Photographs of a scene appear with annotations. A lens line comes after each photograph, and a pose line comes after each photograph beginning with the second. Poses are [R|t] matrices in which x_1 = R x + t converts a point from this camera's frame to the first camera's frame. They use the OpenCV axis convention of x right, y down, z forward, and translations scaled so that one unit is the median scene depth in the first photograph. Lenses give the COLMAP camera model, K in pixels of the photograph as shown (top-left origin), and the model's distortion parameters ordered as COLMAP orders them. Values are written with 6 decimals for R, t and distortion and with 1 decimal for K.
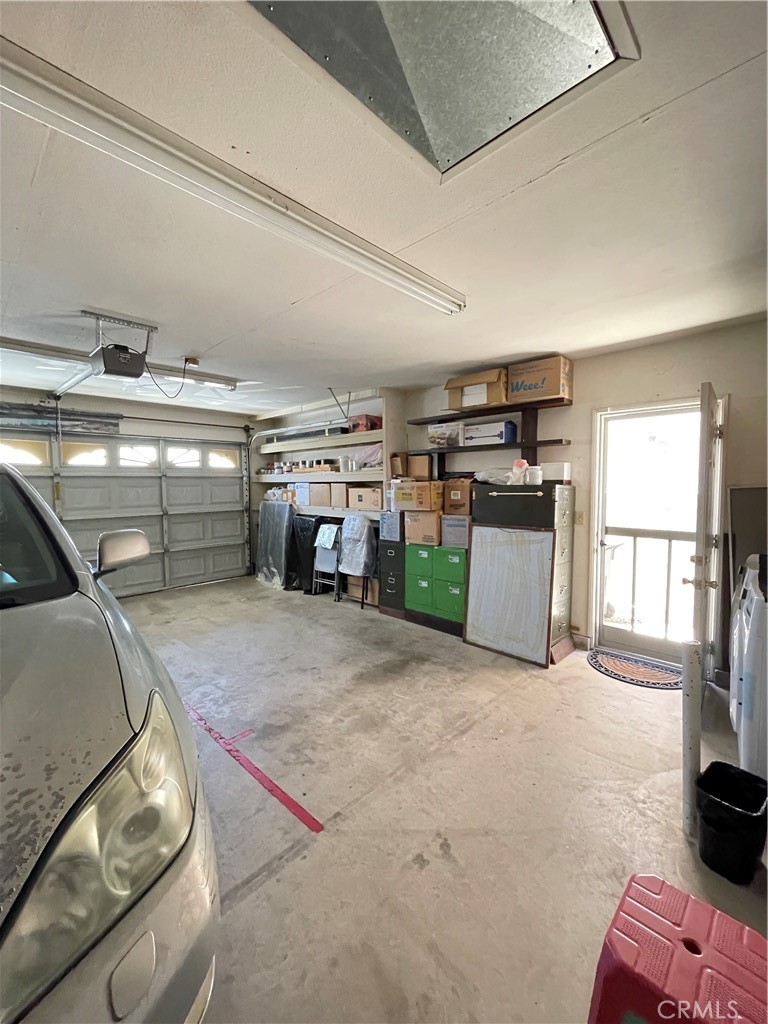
lens RADIAL K [[418.3, 0, 381.6], [0, 418.3, 504.7], [0, 0, 1]] dist [0.000577, -0.000027]
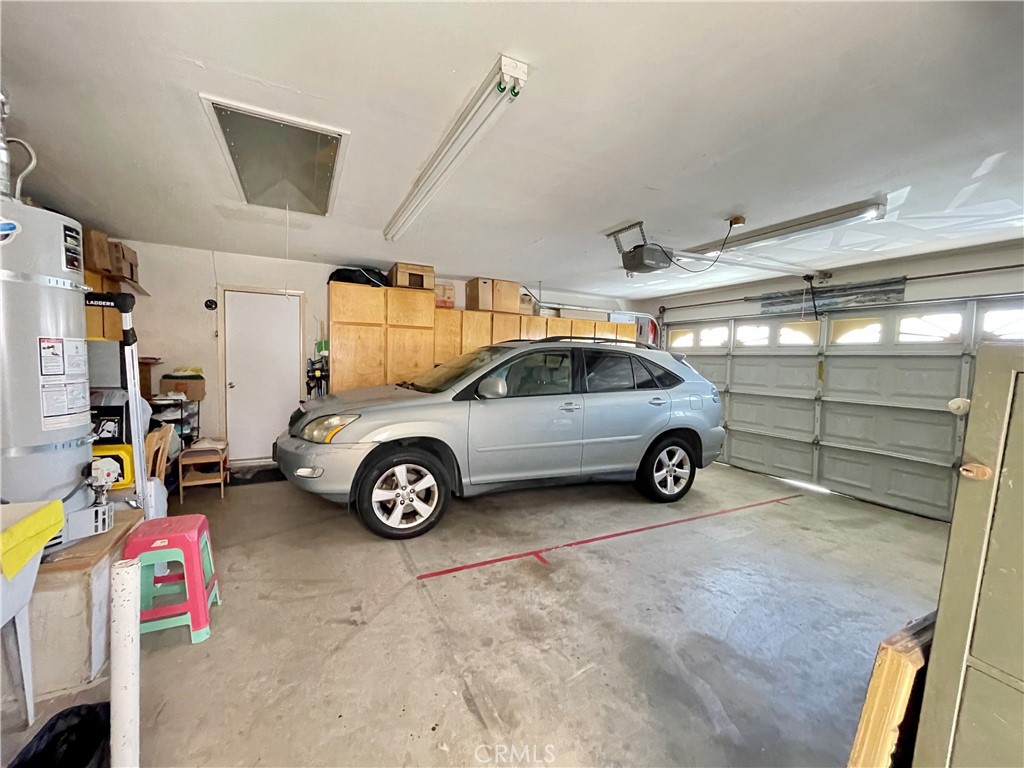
lens RADIAL K [[418.3, 0, 509.4], [0, 418.3, 386.9], [0, 0, 1]] dist [0.000577, -0.000027]
pose [[-0.328202, 0.060147, -0.942691, 0.458294], [-0.077768, 0.992862, 0.090424, -0.028761], [0.941401, 0.102988, -0.321181, 0.699962]]
